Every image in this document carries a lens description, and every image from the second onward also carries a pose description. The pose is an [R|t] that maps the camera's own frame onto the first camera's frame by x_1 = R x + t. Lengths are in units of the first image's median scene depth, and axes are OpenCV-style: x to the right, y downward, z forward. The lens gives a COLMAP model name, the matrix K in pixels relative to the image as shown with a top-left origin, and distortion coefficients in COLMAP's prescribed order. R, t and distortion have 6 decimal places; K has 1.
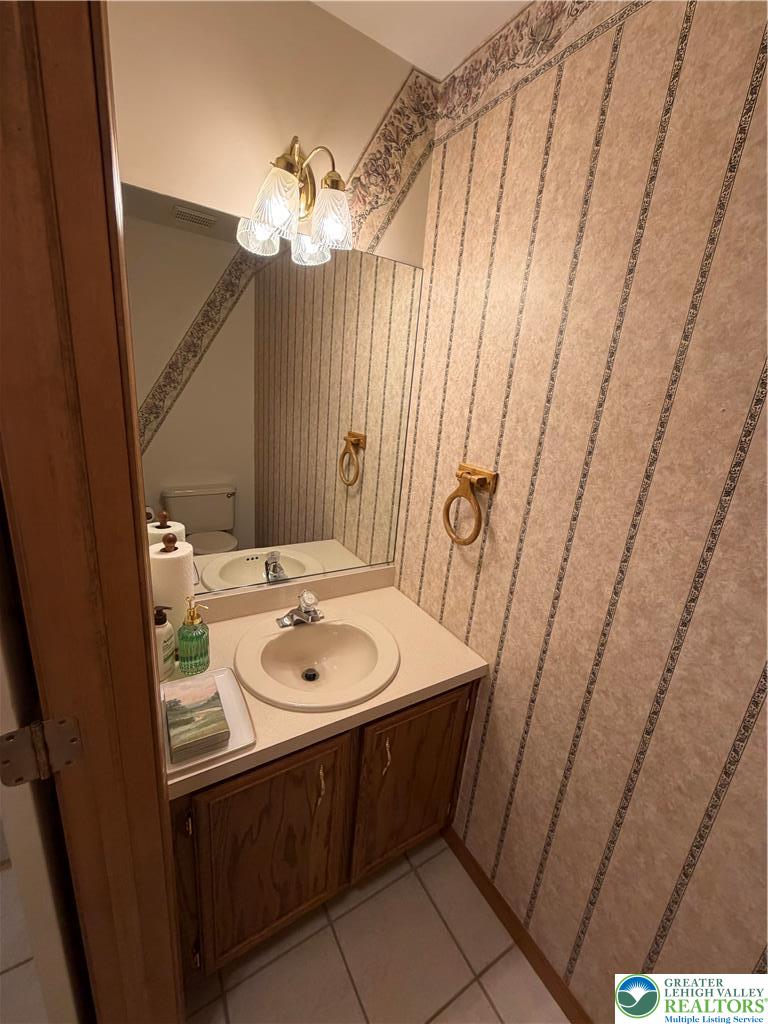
lens RADIAL K [[409.3, 0, 384.0], [0, 409.3, 512.0], [0, 0, 1]] dist [0.002639, 0.000150]
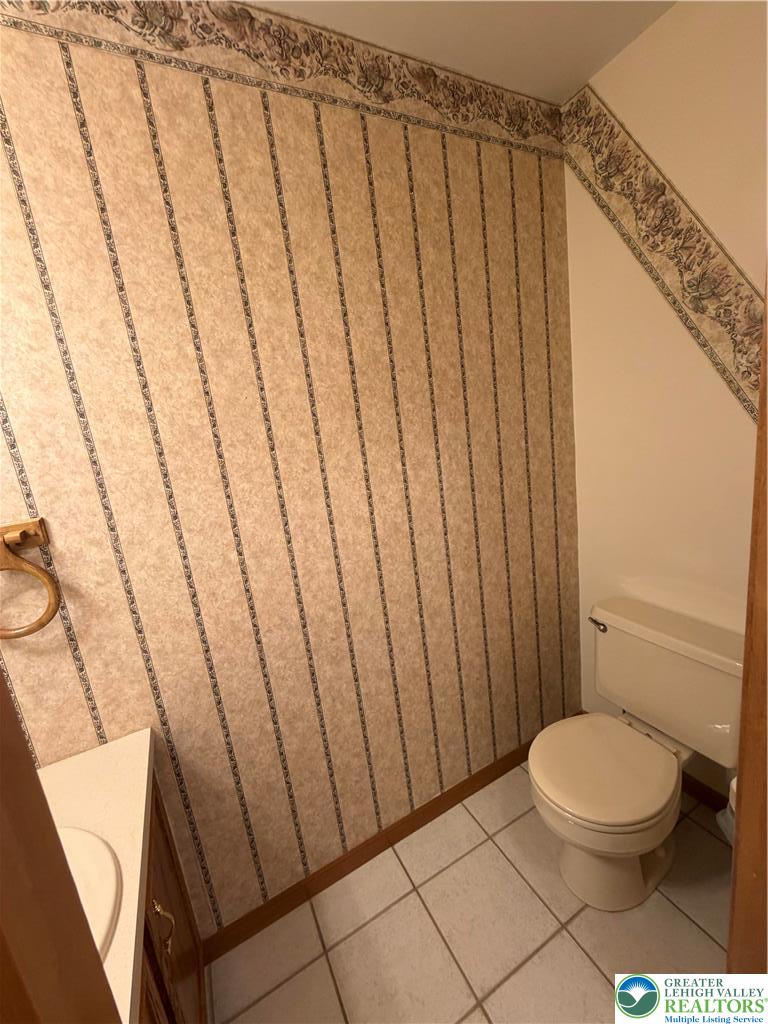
lens RADIAL K [[409.3, 0, 384.0], [0, 409.3, 512.0], [0, 0, 1]] dist [0.002639, 0.000150]
pose [[0.058744, -0.301508, 0.951652, -0.450277], [0.410618, 0.876217, 0.252262, -0.036531], [-0.909913, 0.375947, 0.175277, 0.295724]]
